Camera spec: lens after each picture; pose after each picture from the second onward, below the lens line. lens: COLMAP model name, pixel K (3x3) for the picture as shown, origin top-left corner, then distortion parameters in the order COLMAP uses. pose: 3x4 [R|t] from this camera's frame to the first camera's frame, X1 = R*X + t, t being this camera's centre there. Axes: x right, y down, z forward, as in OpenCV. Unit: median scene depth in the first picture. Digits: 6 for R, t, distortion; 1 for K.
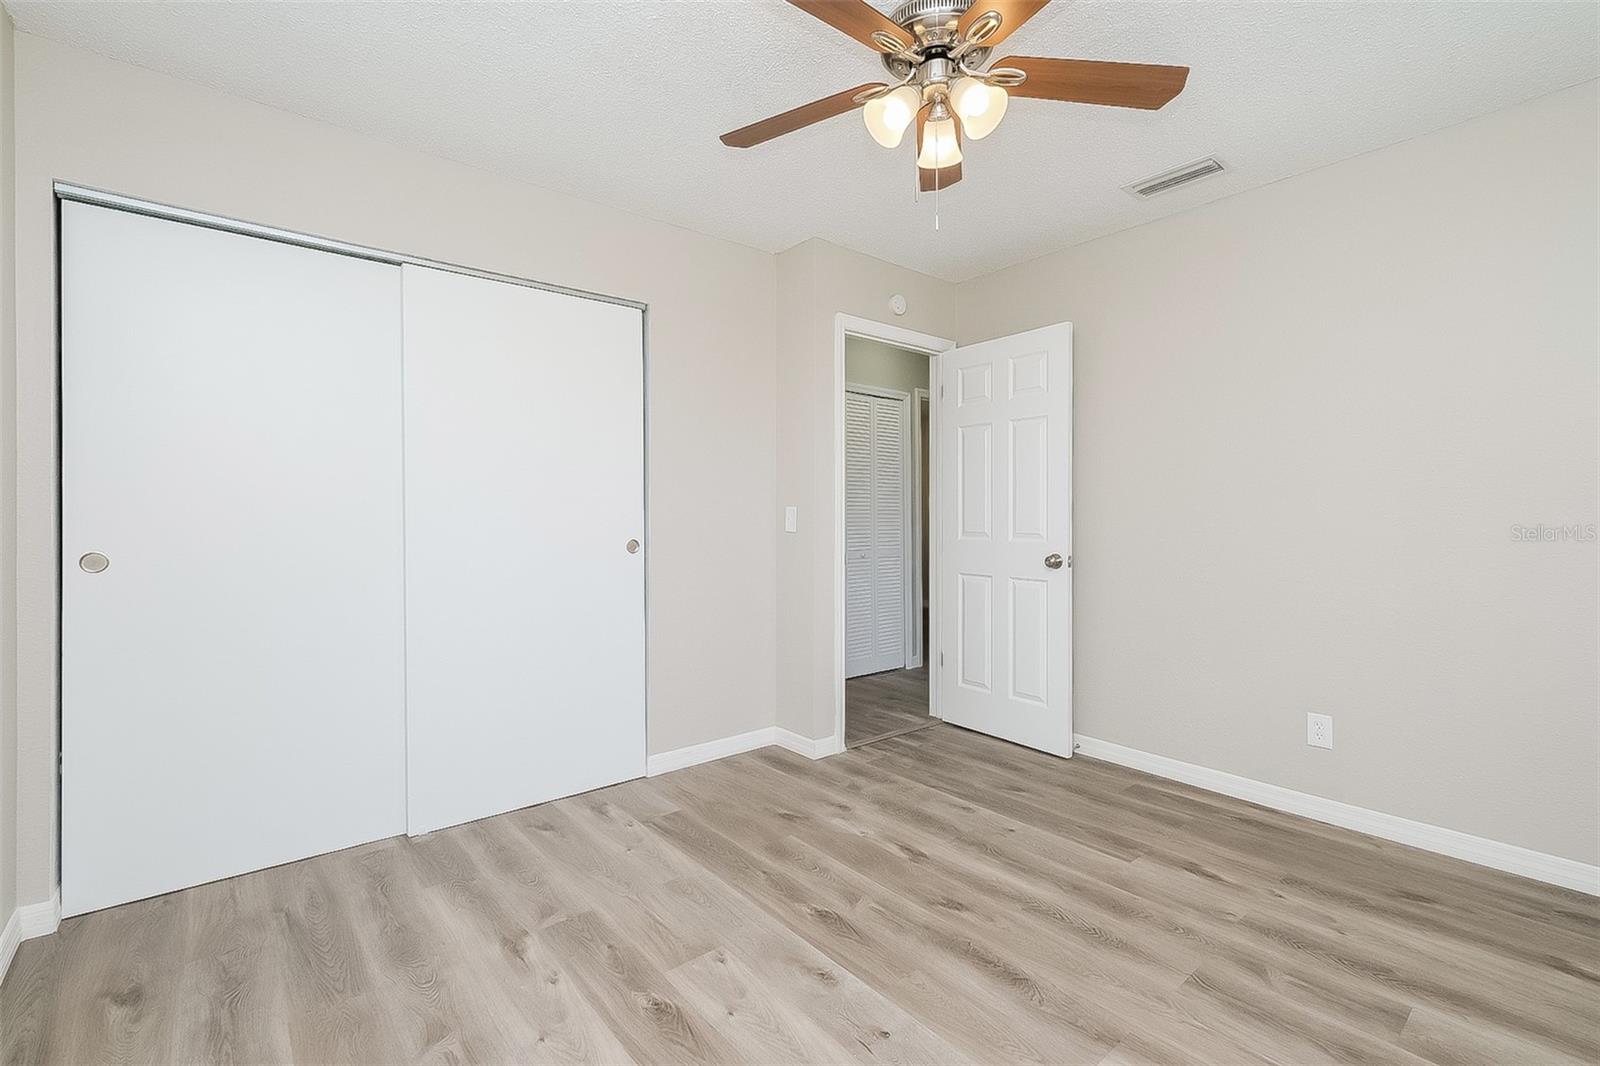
lens RADIAL K [[714.4, 0, 803.6], [0, 714.4, 521.4], [0, 0, 1]] dist [0.002817, -0.001156]
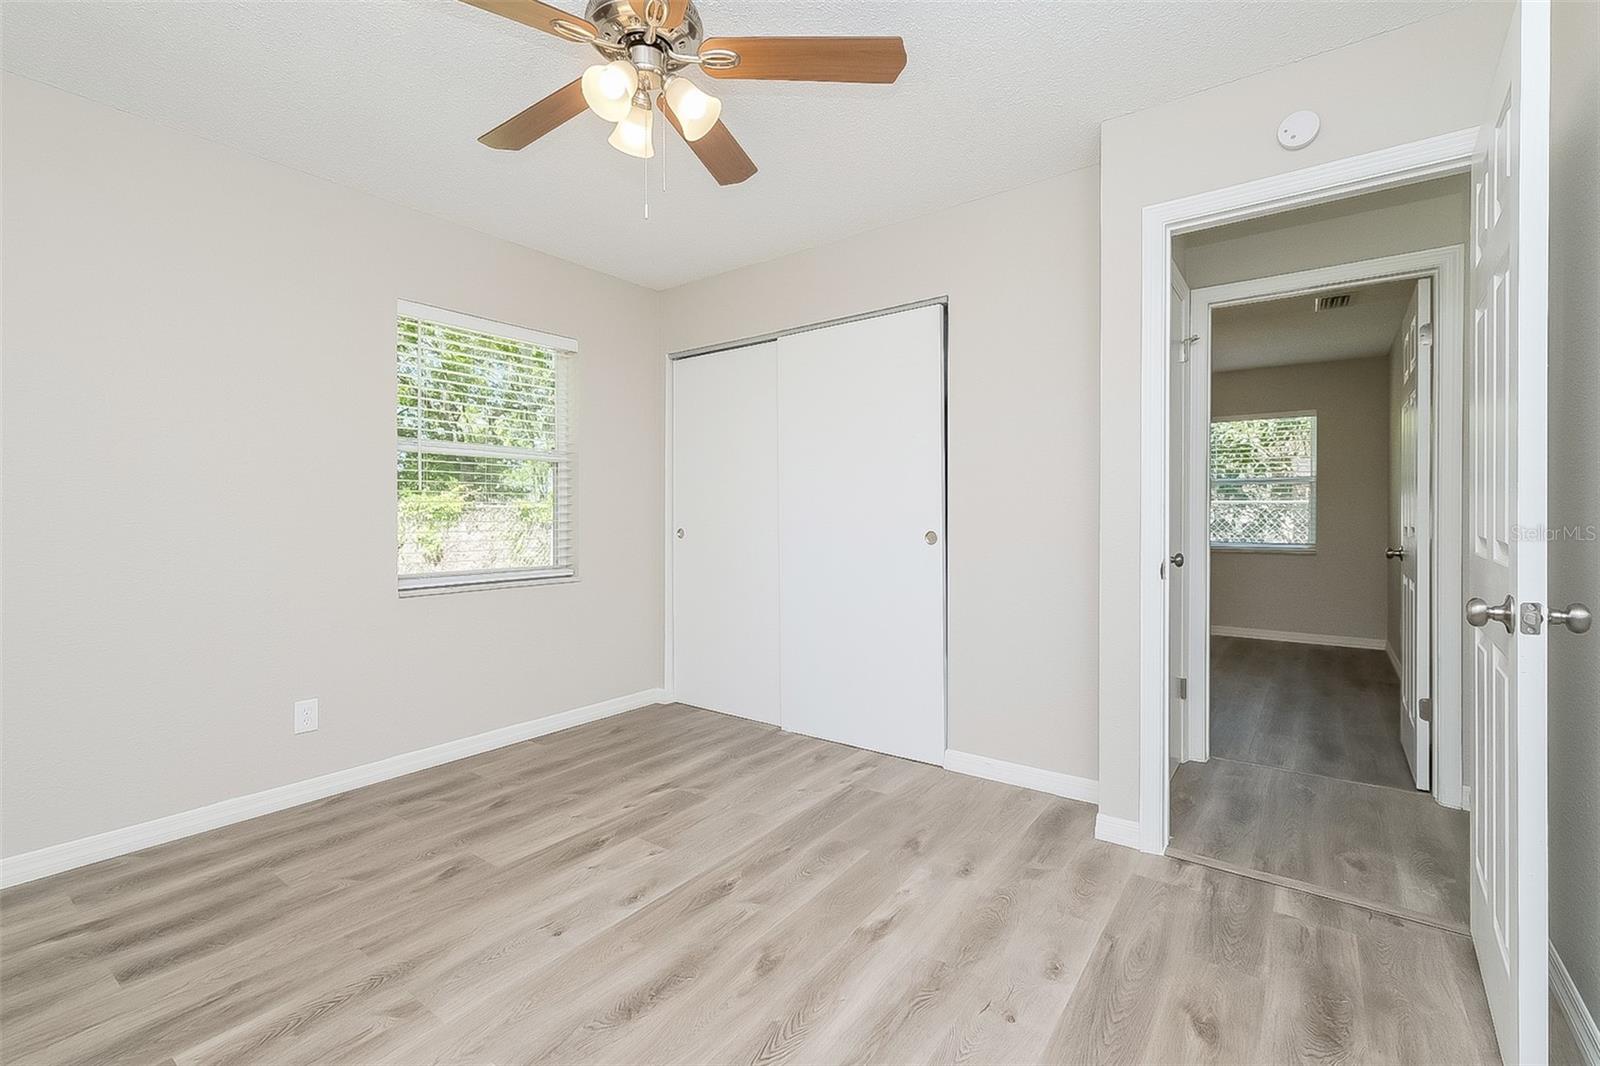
lens RADIAL K [[714.4, 0, 804.9], [0, 714.4, 527.0], [0, 0, 1]] dist [0.002817, -0.001156]
pose [[0.230017, 0.020249, -0.972976, 0.936908], [-0.006544, 0.999793, 0.019260, 0.001723], [0.973165, 0.001937, 0.230102, 0.769723]]
